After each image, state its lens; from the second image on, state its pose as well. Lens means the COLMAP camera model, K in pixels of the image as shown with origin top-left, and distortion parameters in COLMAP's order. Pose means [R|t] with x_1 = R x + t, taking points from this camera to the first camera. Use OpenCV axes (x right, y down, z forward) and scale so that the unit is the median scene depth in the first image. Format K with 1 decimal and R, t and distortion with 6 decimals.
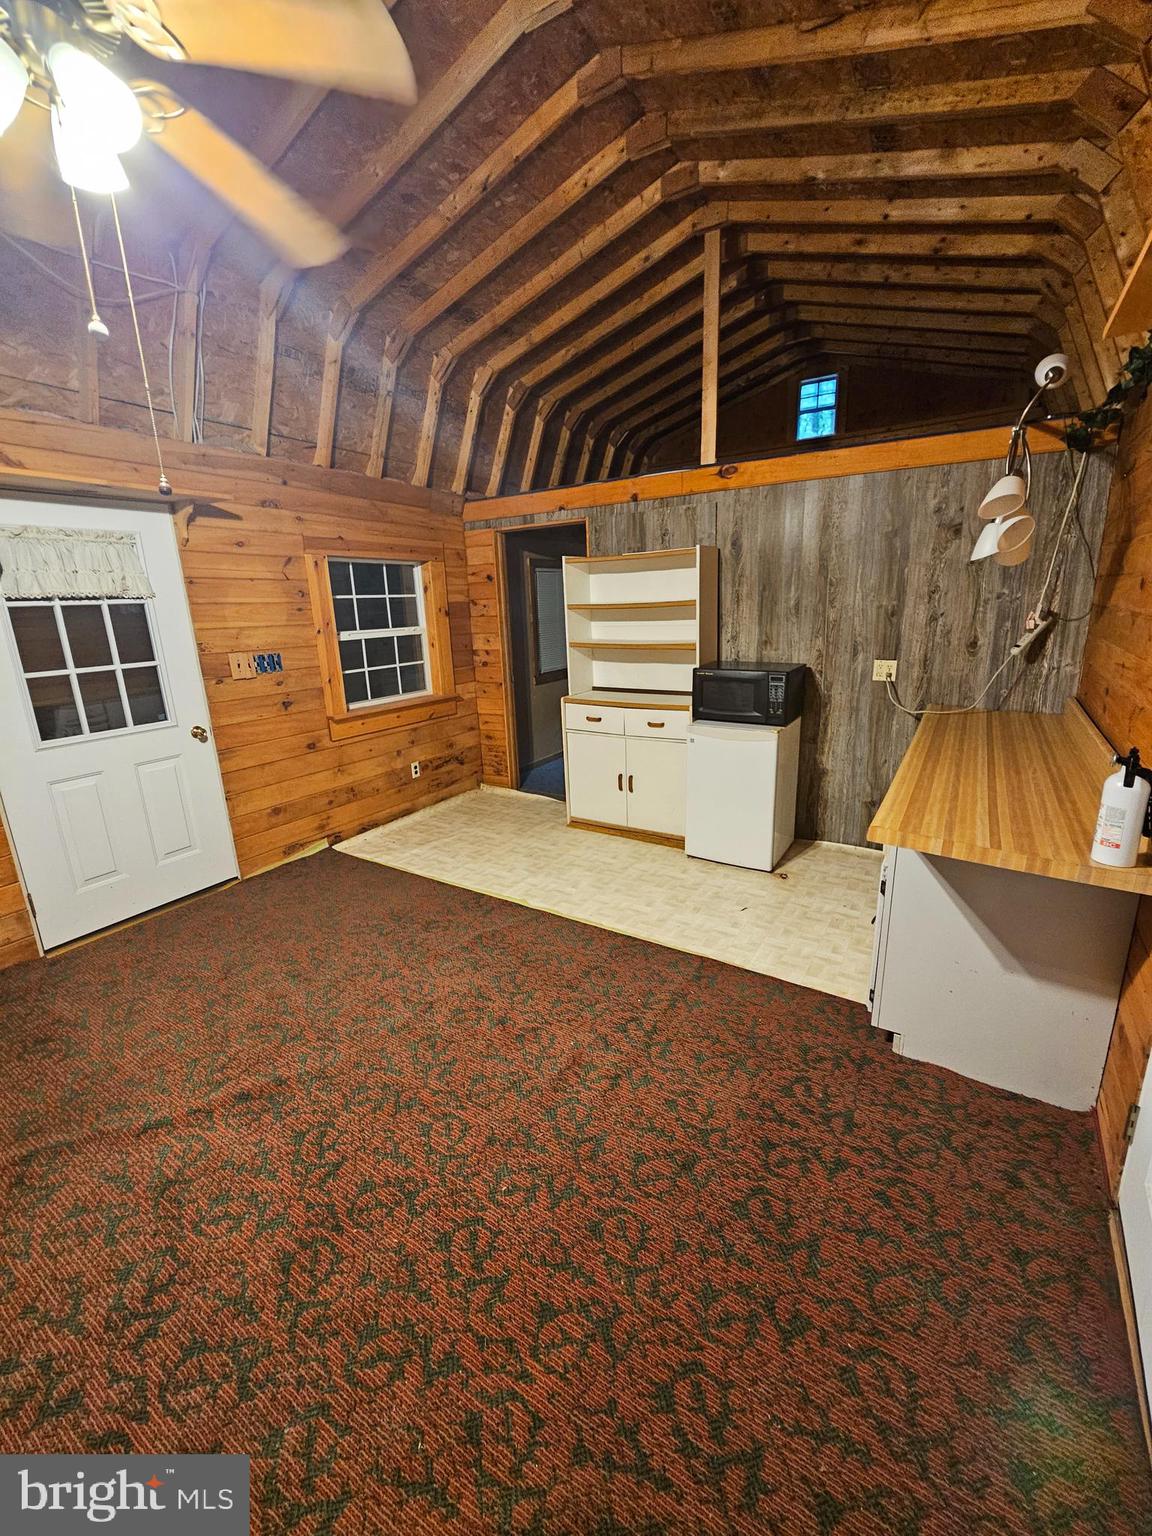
lens RADIAL K [[629.8, 0, 576.0], [0, 629.8, 768.0], [0, 0, 1]] dist [0.002427, 0.000187]
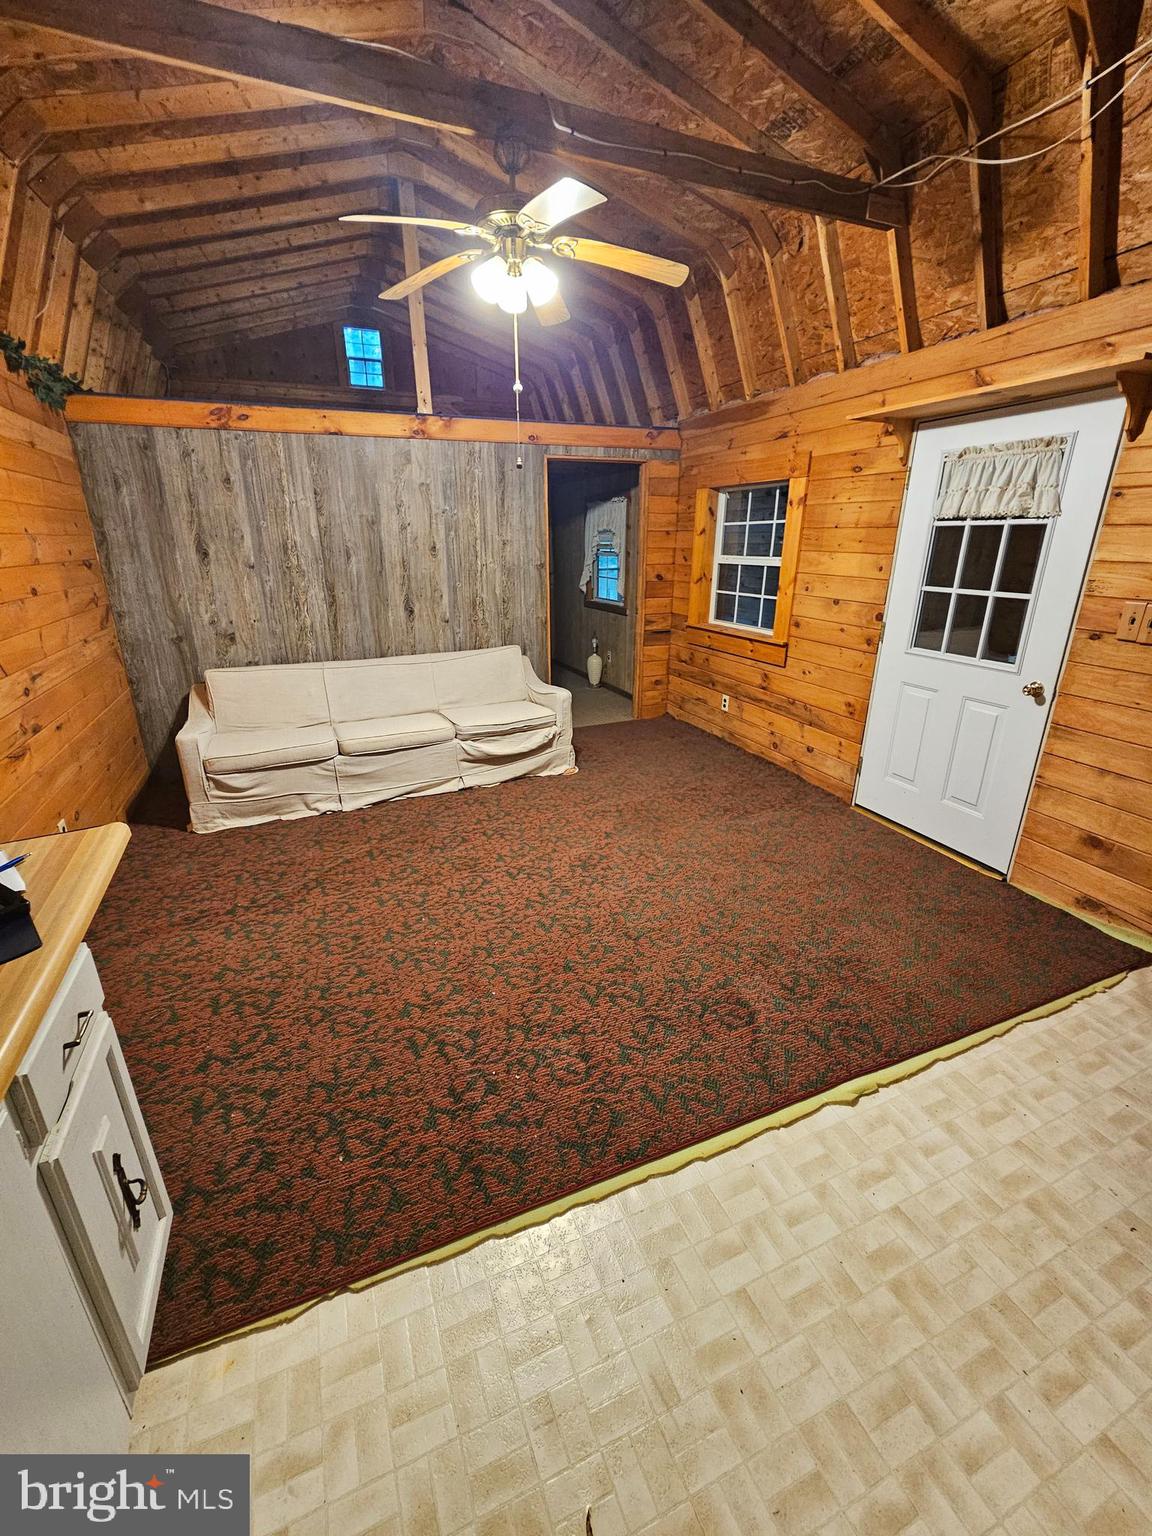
lens RADIAL K [[613.7, 0, 578.5], [0, 613.7, 775.6], [0, 0, 1]] dist [-0.030973, 0.000082]
pose [[-0.573548, 0.314135, -0.756546, 0.375973], [-0.200045, 0.841877, 0.501223, -0.247710], [0.794371, 0.438819, -0.420015, 0.962558]]
